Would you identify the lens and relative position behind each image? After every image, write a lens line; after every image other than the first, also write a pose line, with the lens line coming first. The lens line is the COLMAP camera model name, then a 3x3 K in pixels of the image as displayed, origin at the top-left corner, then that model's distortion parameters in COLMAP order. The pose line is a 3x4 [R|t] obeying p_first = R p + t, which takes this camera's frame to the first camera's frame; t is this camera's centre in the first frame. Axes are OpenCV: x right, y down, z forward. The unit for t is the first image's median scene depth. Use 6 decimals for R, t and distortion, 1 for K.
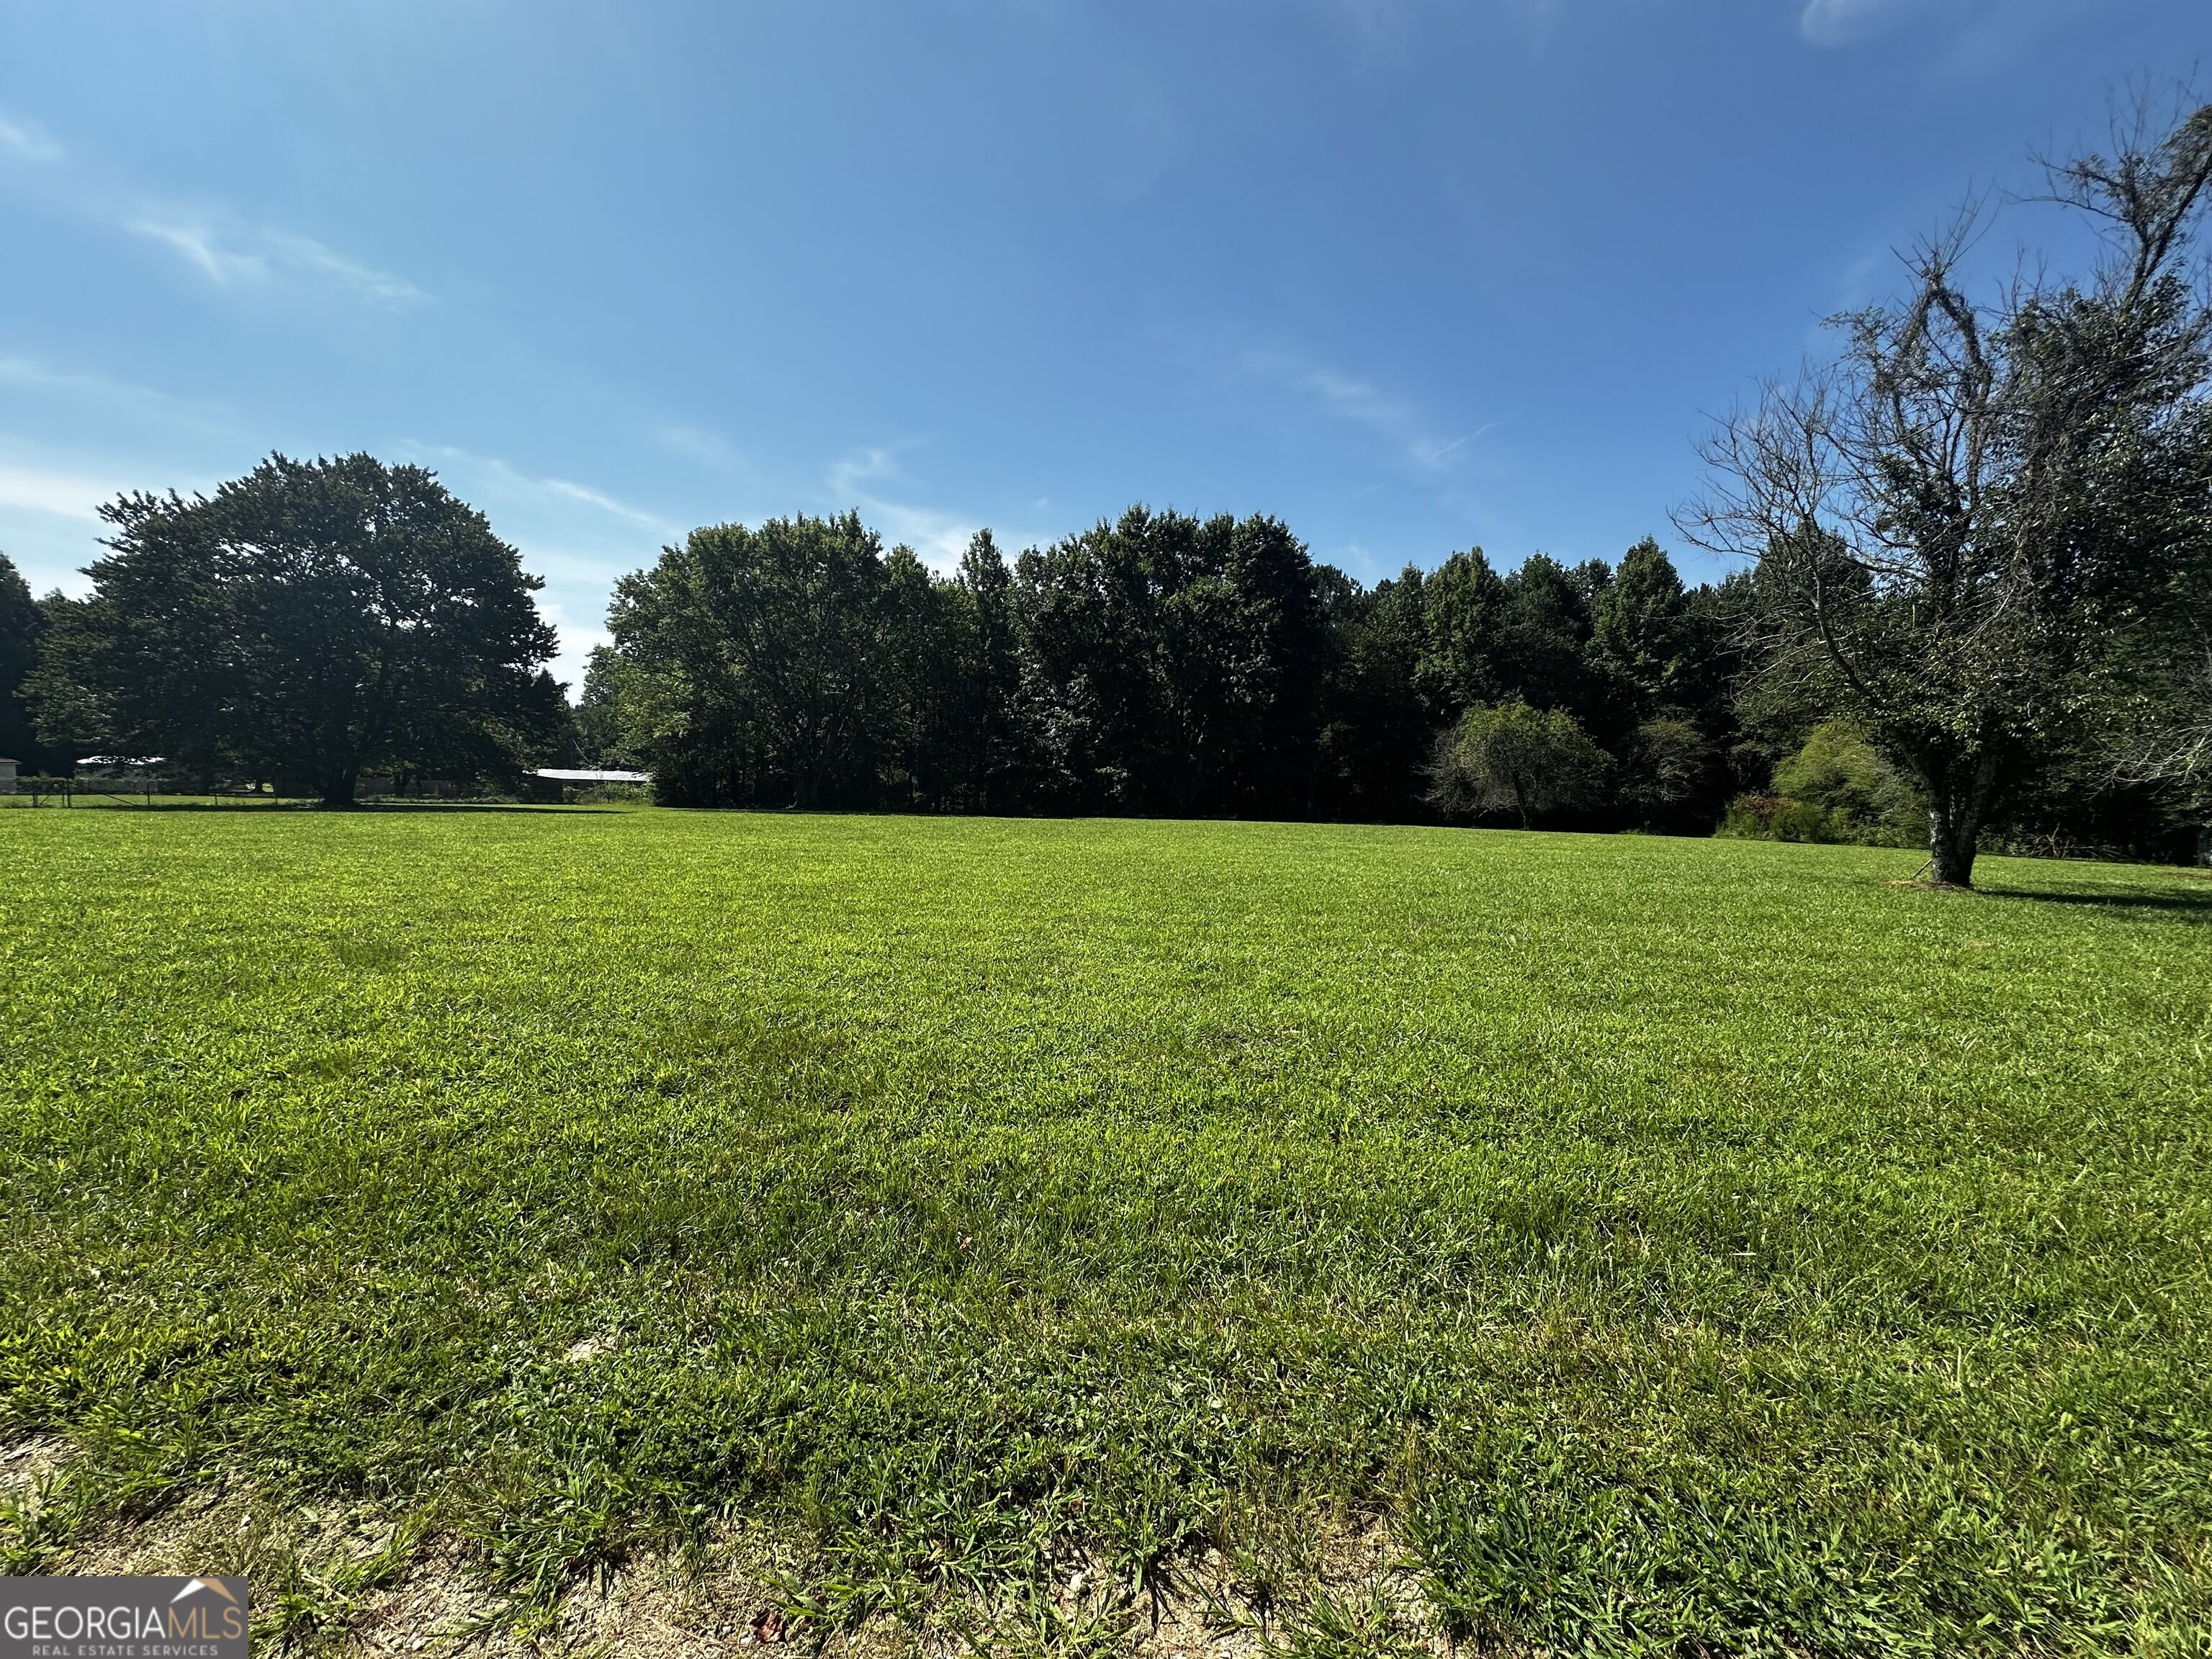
lens RADIAL K [[896.3, 0, 1107.6], [0, 896.3, 834.7], [0, 0, 1]] dist [0.000704, 0.000575]
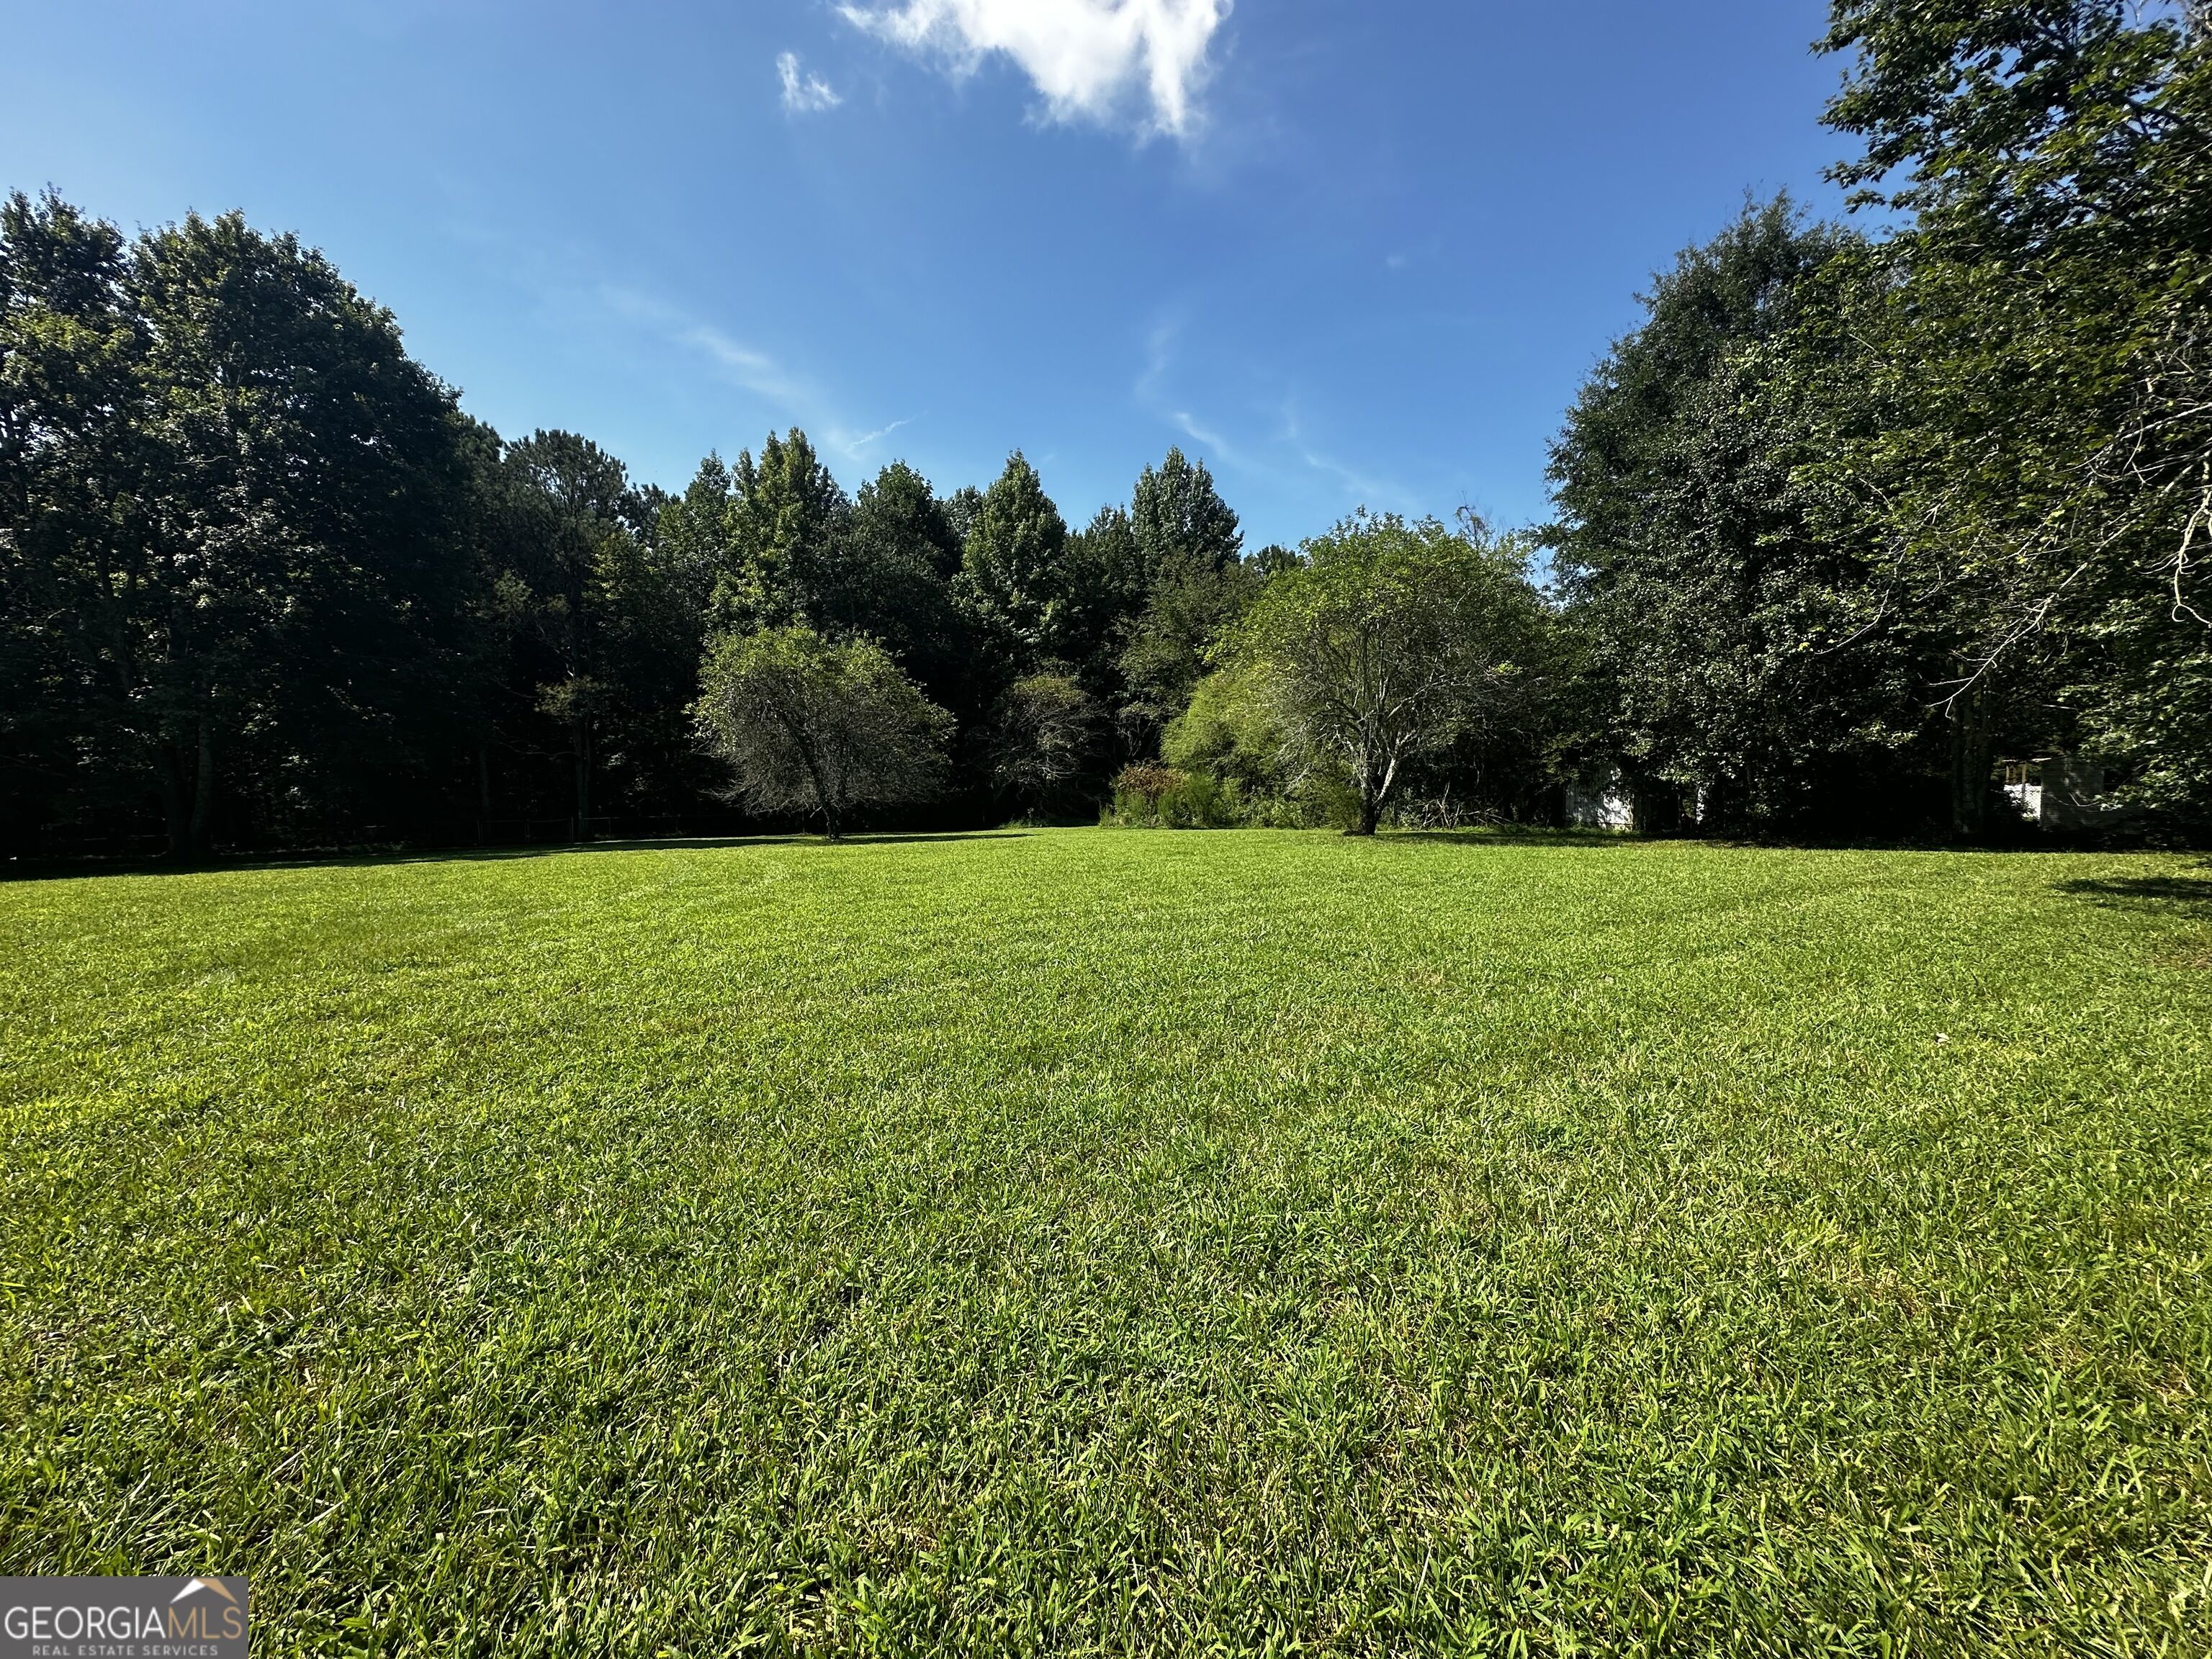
lens RADIAL K [[896.3, 0, 1107.0], [0, 896.3, 838.5], [0, 0, 1]] dist [0.000704, 0.000575]
pose [[0.848097, -0.081798, 0.523489, 0.355297], [0.076115, 0.996572, 0.032407, -0.012673], [-0.524346, 0.012361, 0.851416, 0.446823]]
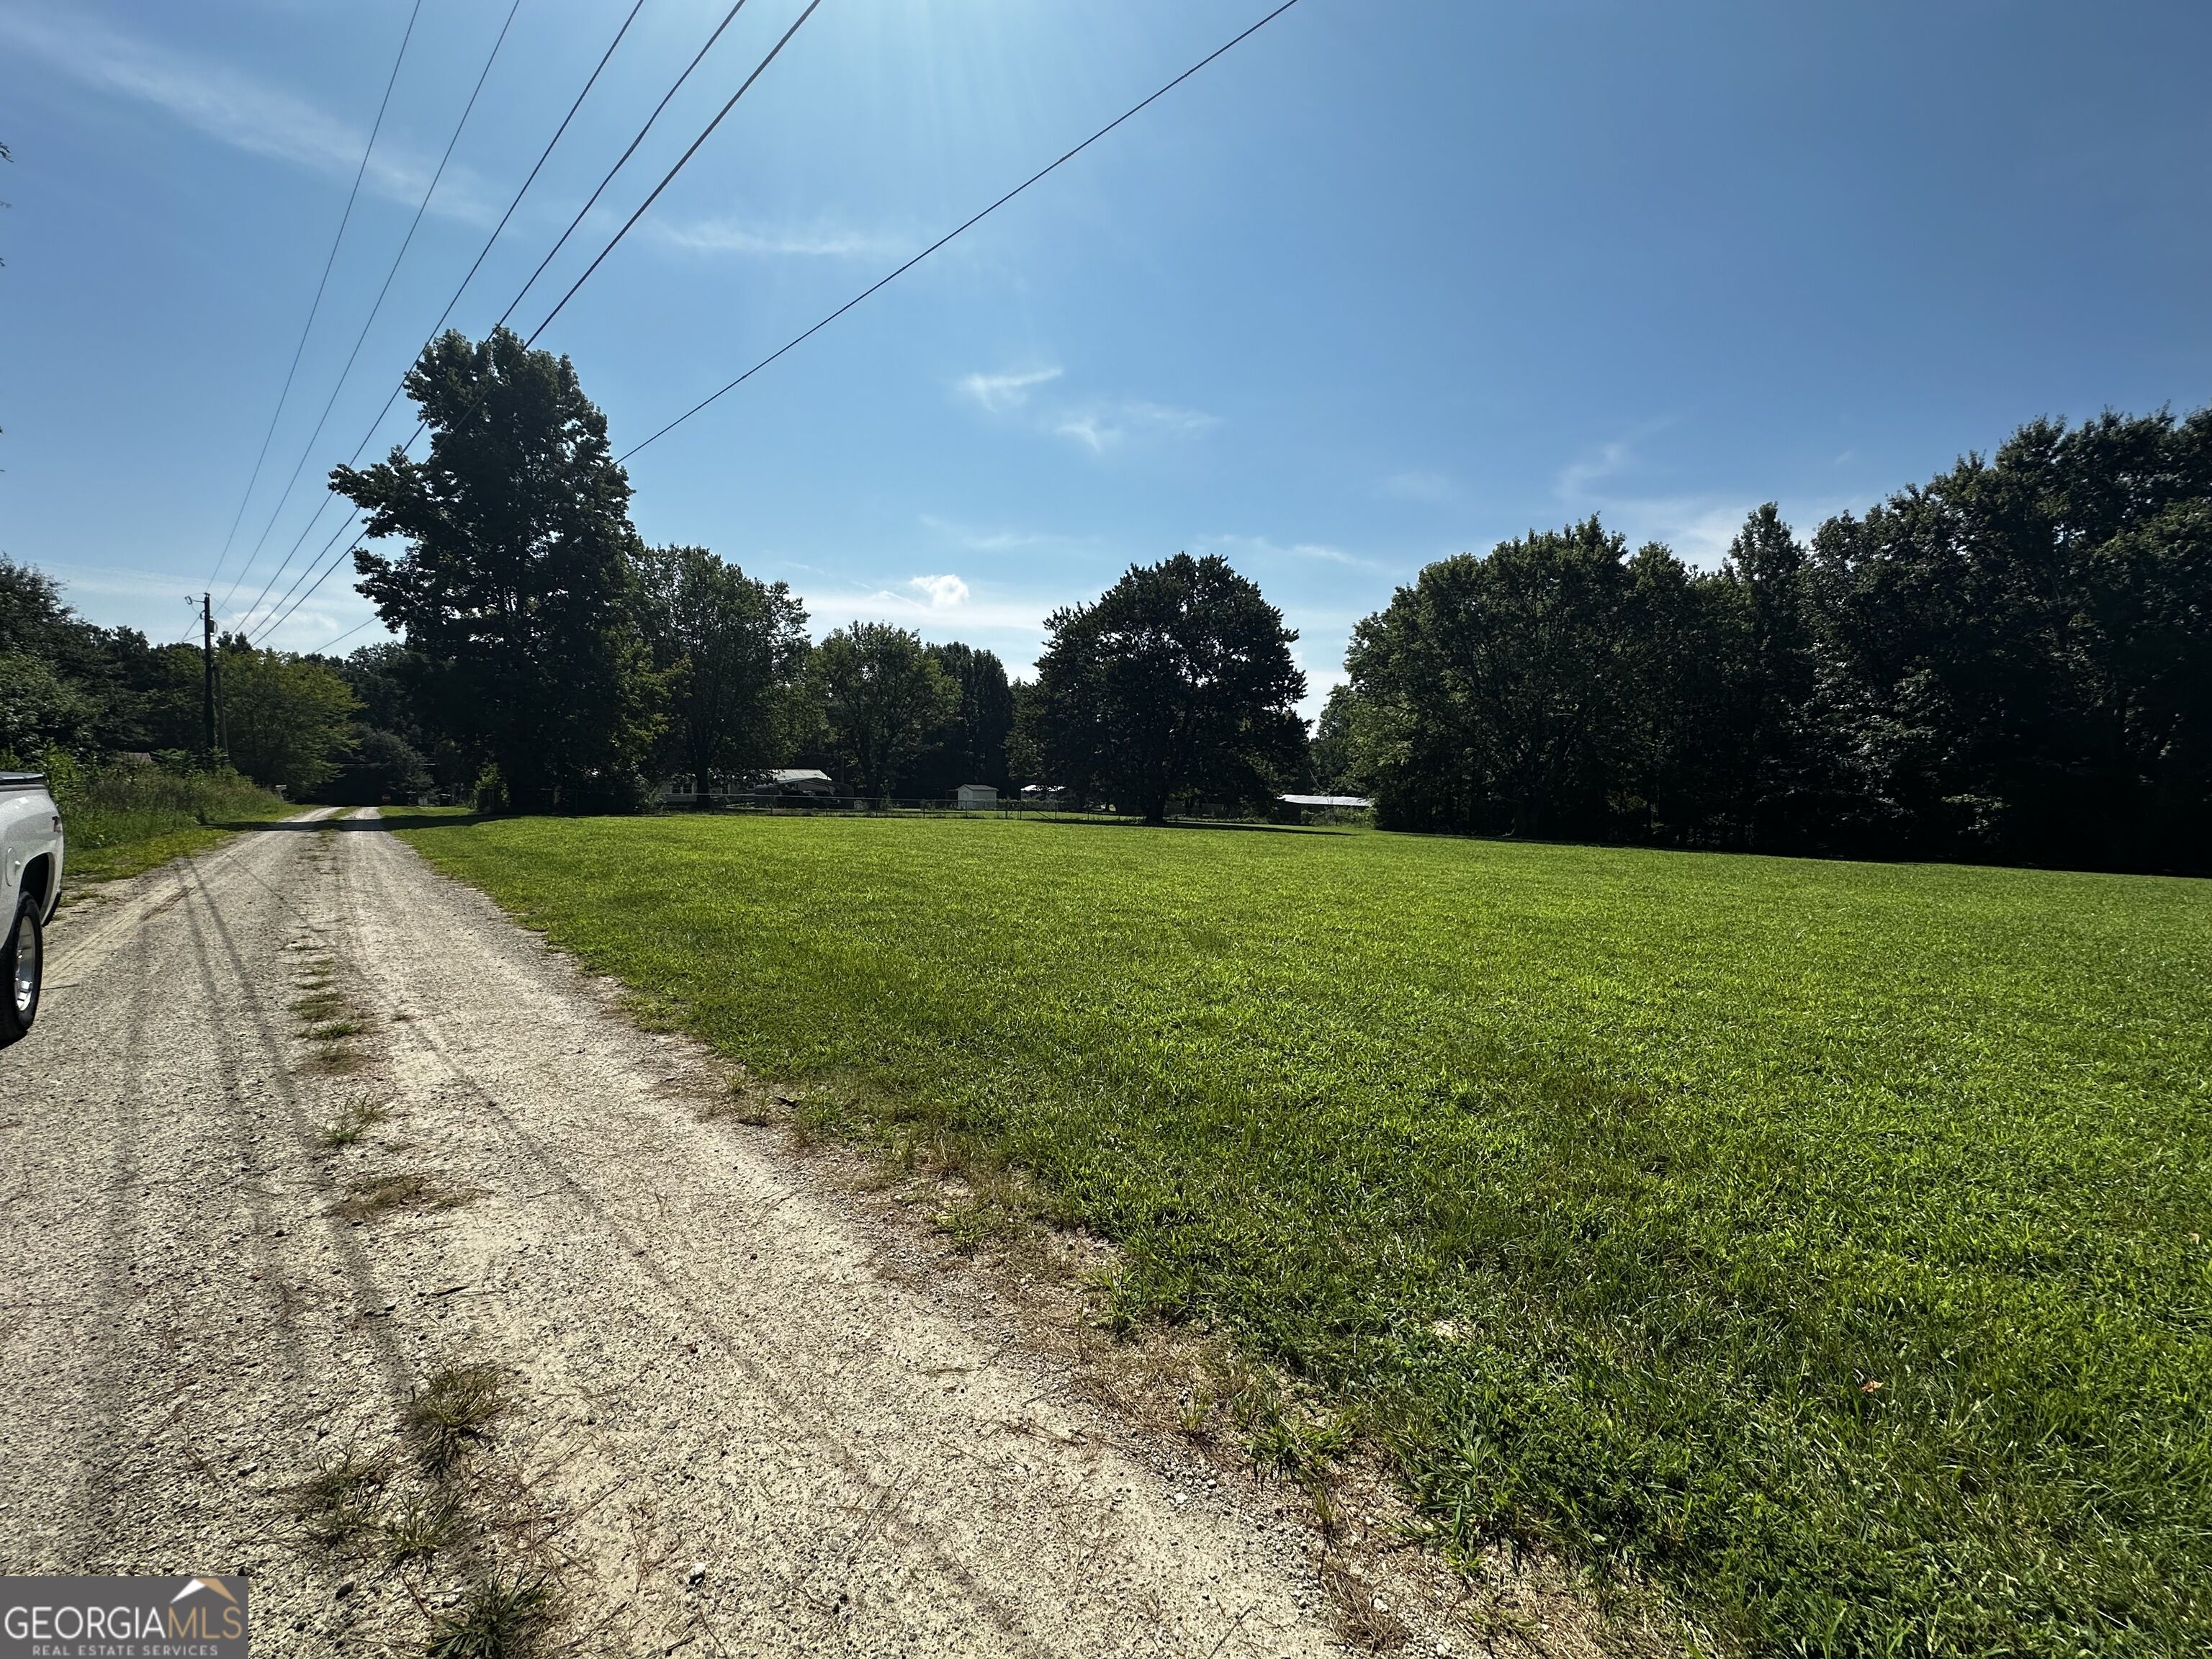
lens RADIAL K [[896.3, 0, 1089.4], [0, 896.3, 825.7], [0, 0, 1]] dist [0.000704, 0.000575]
pose [[0.721121, 0.026717, -0.692293, -0.015058], [-0.053402, 0.998427, -0.017094, -0.000228], [0.690748, 0.049297, 0.721414, -0.013013]]
